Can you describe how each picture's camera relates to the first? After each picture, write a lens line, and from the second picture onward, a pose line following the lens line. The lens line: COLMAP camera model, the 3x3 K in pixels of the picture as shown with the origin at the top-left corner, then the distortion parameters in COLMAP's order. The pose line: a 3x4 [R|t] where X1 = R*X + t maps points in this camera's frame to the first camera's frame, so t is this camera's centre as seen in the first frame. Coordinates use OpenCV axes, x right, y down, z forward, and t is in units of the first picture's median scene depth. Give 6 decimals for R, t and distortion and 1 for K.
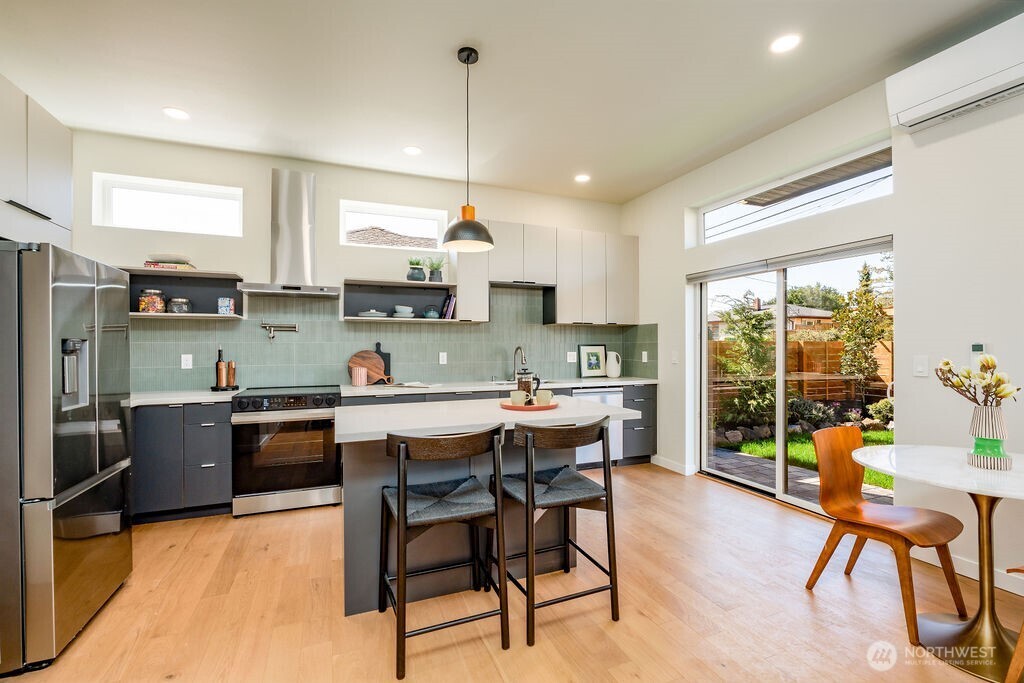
lens RADIAL K [[449.7, 0, 510.2], [0, 449.7, 343.1], [0, 0, 1]] dist [-0.002101, -0.000379]
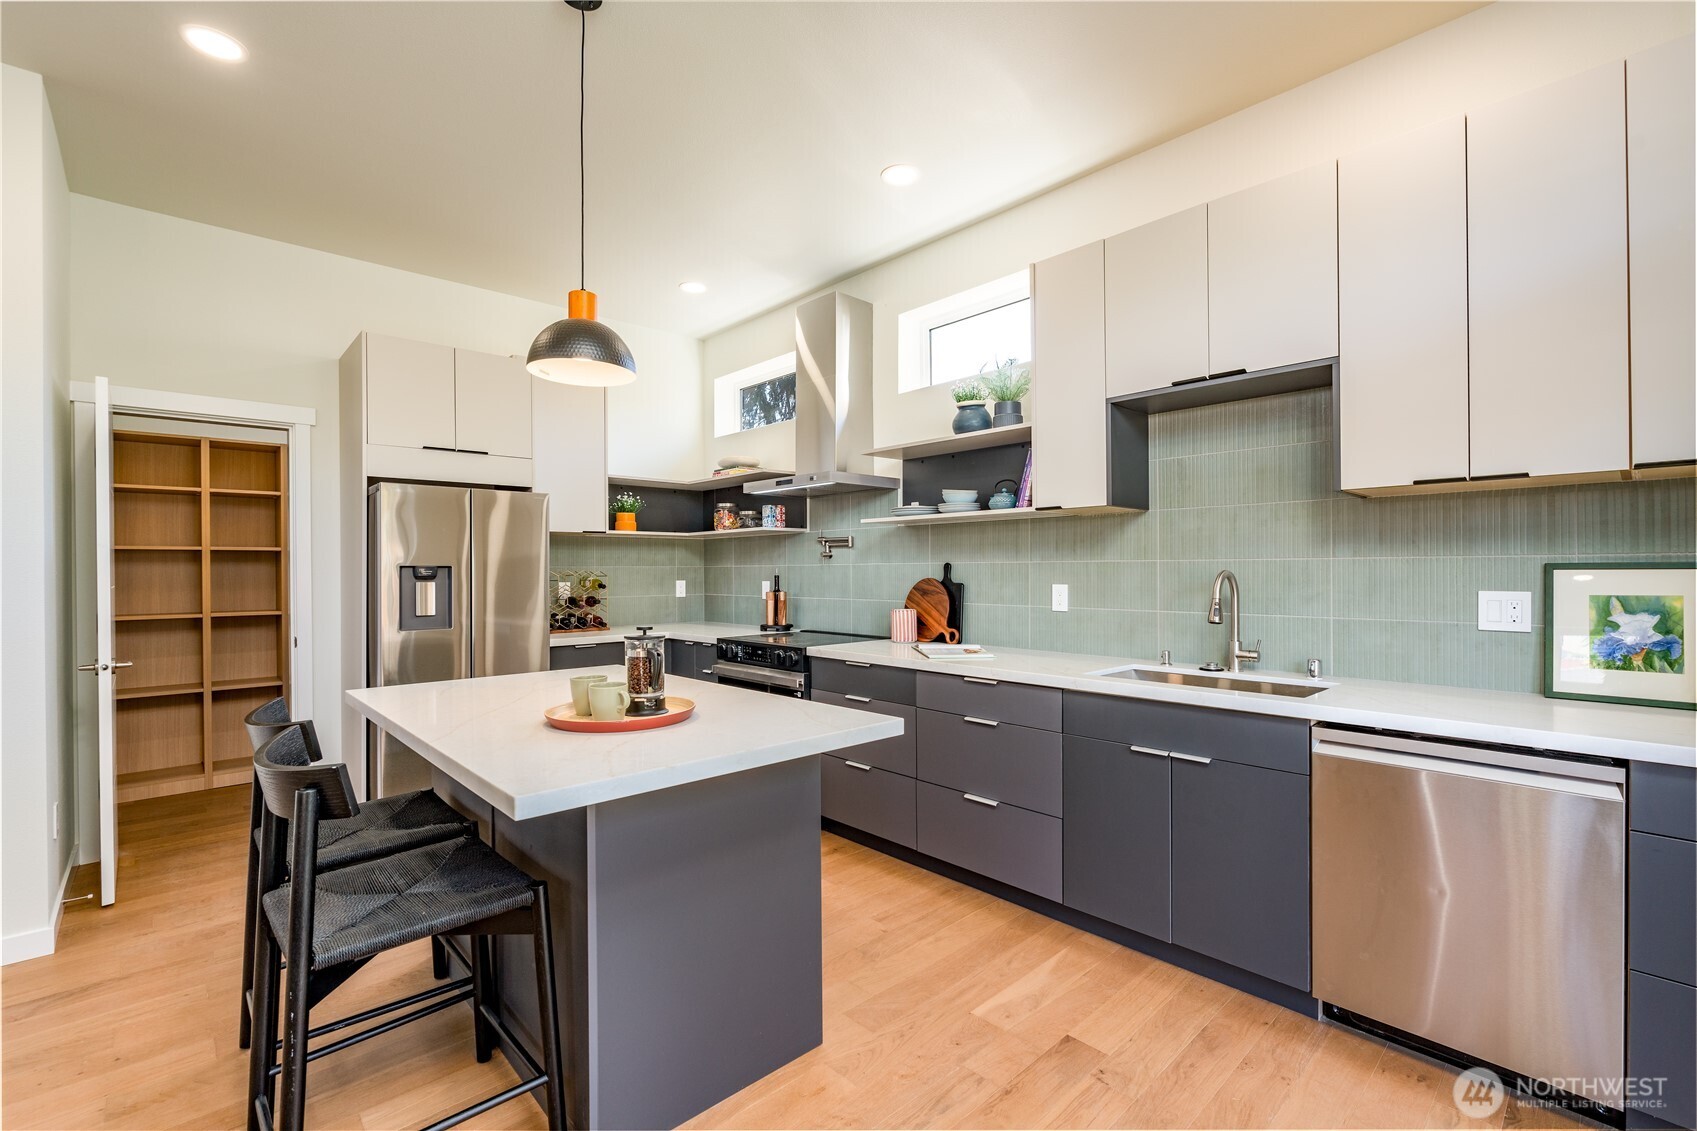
lens RADIAL K [[745.3, 0, 845.2], [0, 745.3, 573.4], [0, 0, 1]] dist [-0.002101, -0.000379]
pose [[0.357183, 0.003925, -0.934026, 0.473509], [0.010832, 0.999907, 0.008344, 0.002005], [0.933971, -0.013098, 0.357107, 0.589380]]
